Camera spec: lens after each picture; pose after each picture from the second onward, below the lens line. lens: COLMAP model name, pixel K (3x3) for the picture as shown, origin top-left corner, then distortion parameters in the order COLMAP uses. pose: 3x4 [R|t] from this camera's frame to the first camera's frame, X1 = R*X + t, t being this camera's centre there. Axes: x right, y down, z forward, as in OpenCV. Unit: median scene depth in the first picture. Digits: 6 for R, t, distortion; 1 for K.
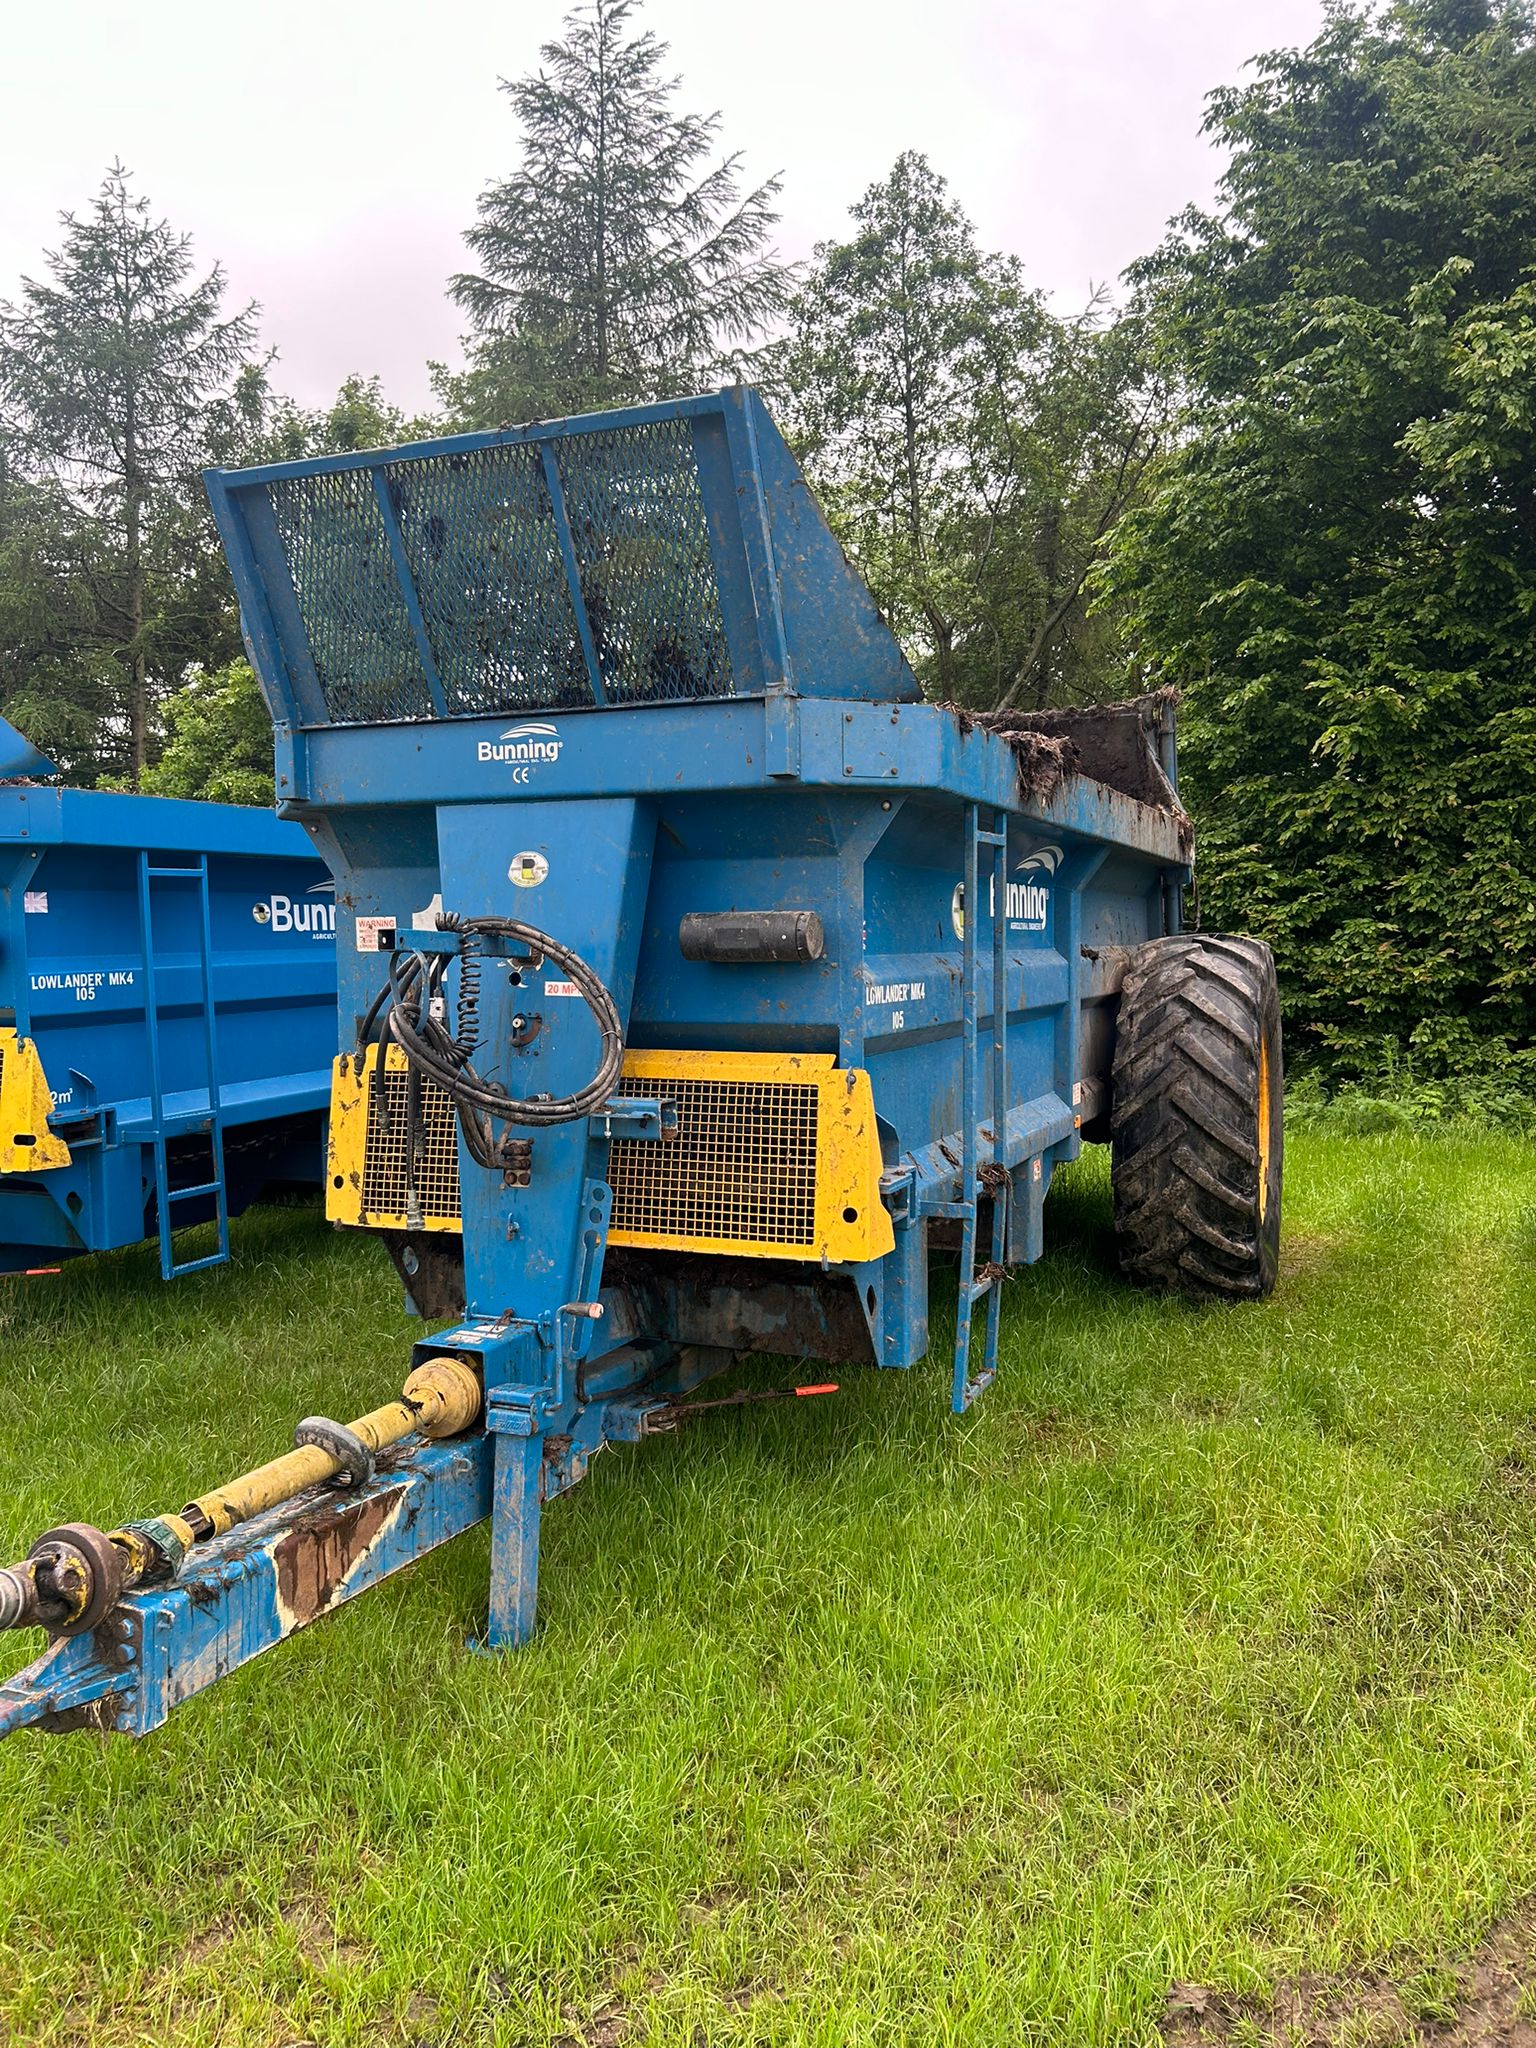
lens RADIAL K [[1587.4, 0, 786.5], [0, 1587.4, 1031.5], [0, 0, 1]] dist [0.008960, -0.002464]
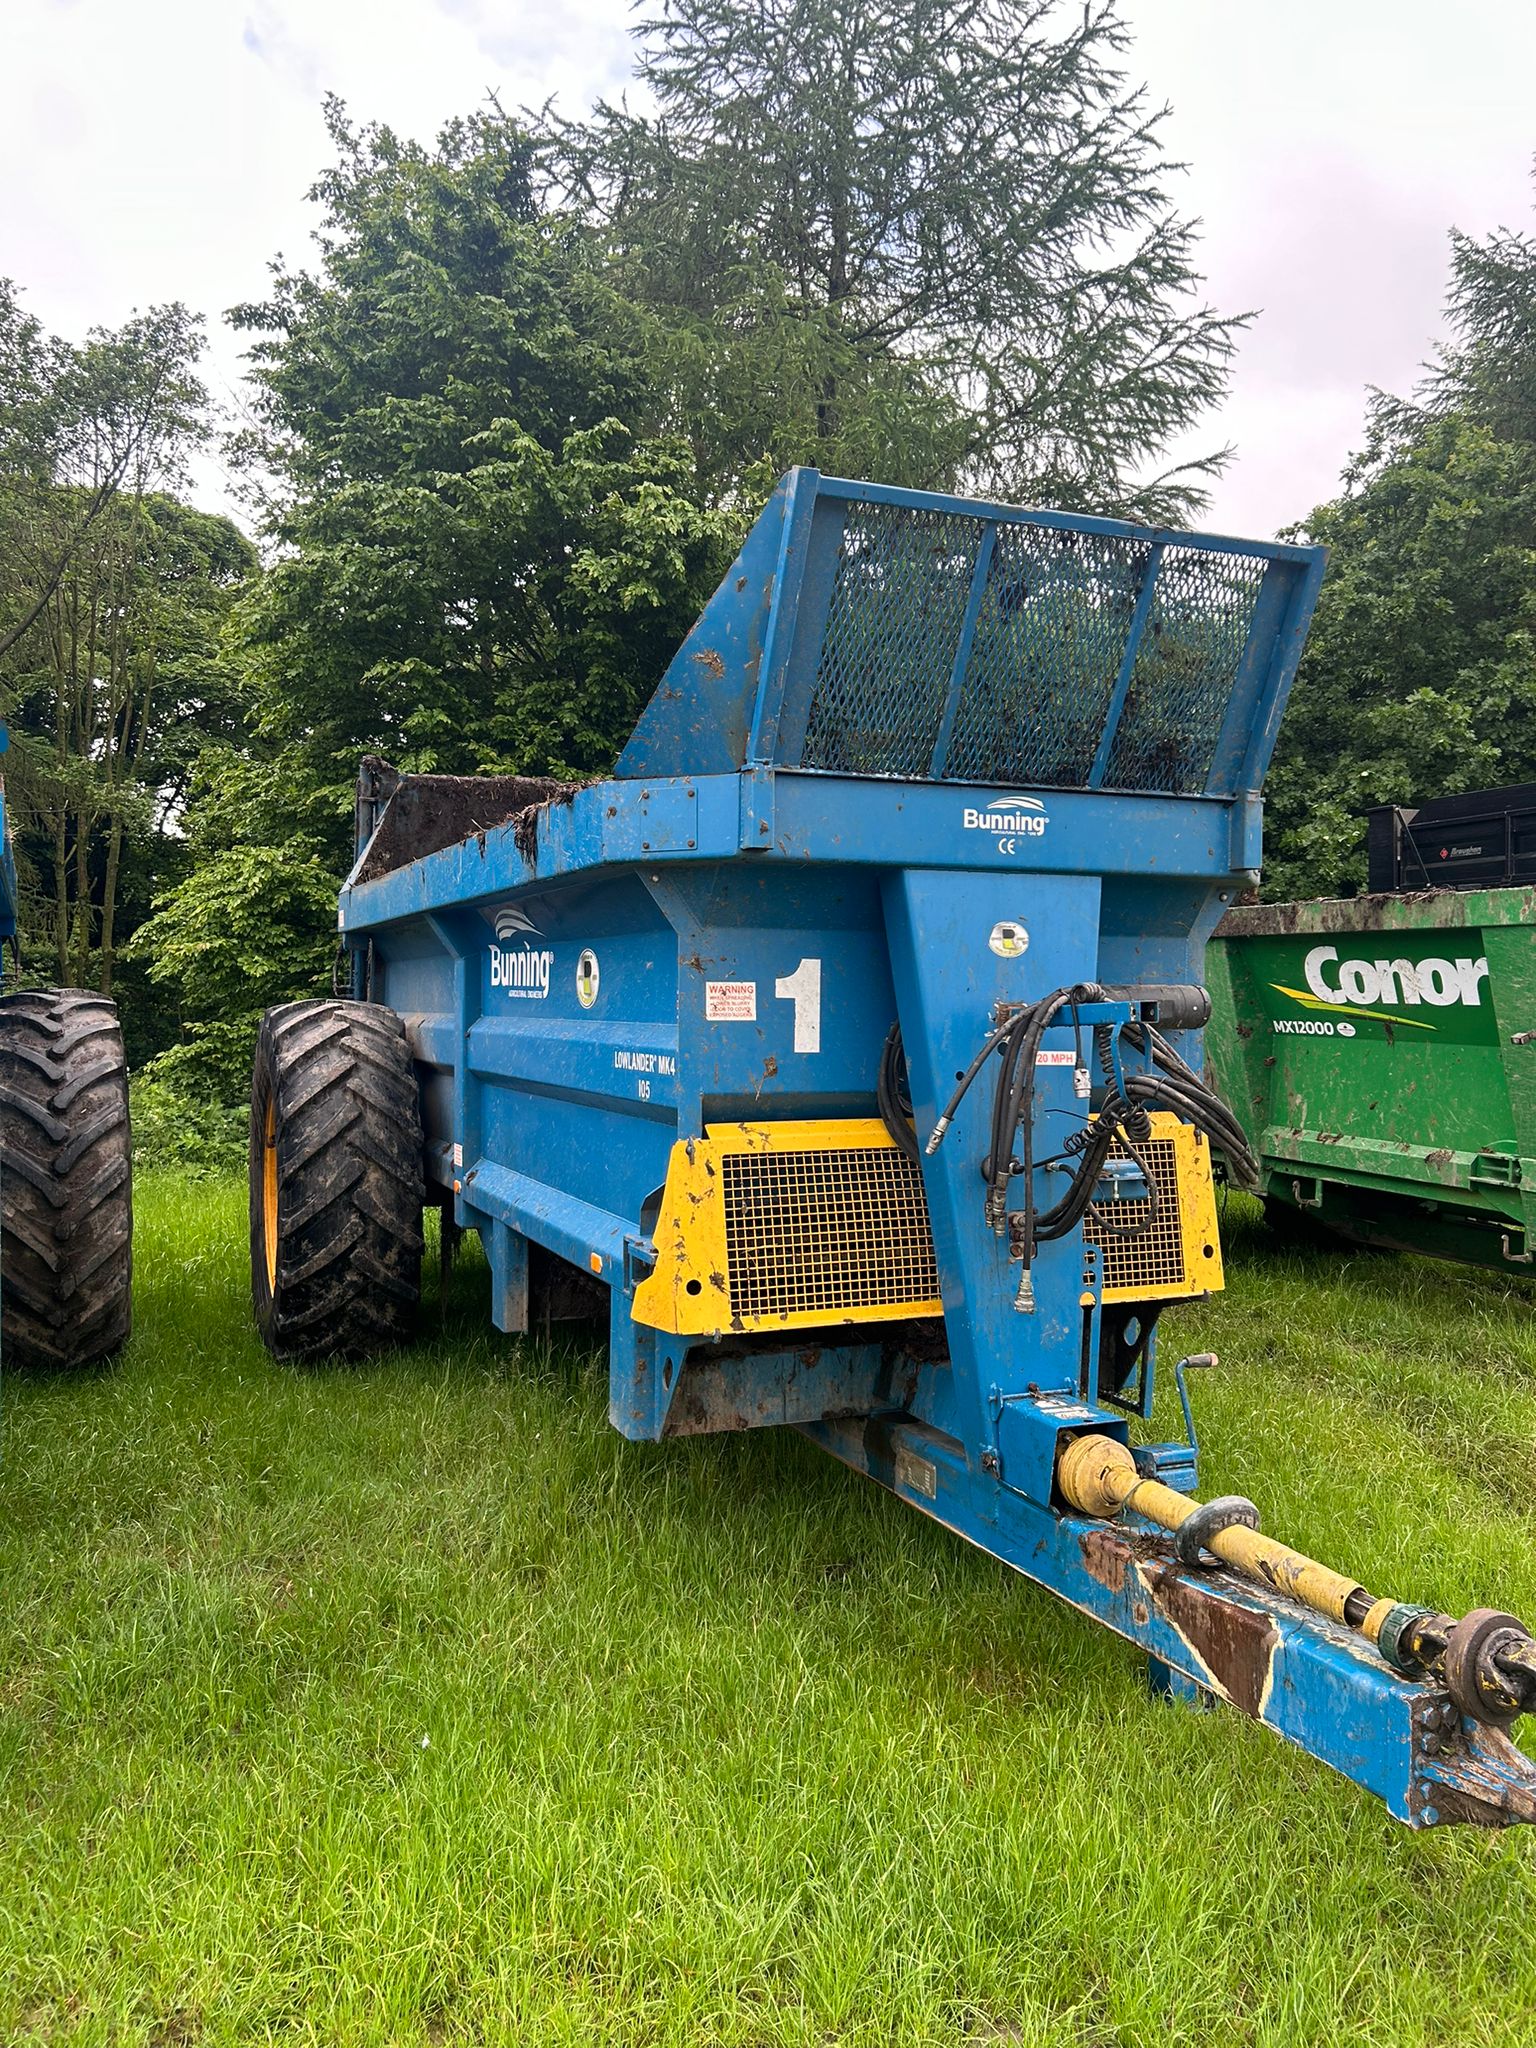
lens RADIAL K [[1587.4, 0, 785.5], [0, 1587.4, 1011.1], [0, 0, 1]] dist [0.008960, -0.002464]
pose [[0.710773, 0.003431, 0.703413, -0.962116], [0.034574, 0.998609, -0.039807, -0.021647], [-0.702572, 0.052614, 0.709665, 0.386451]]
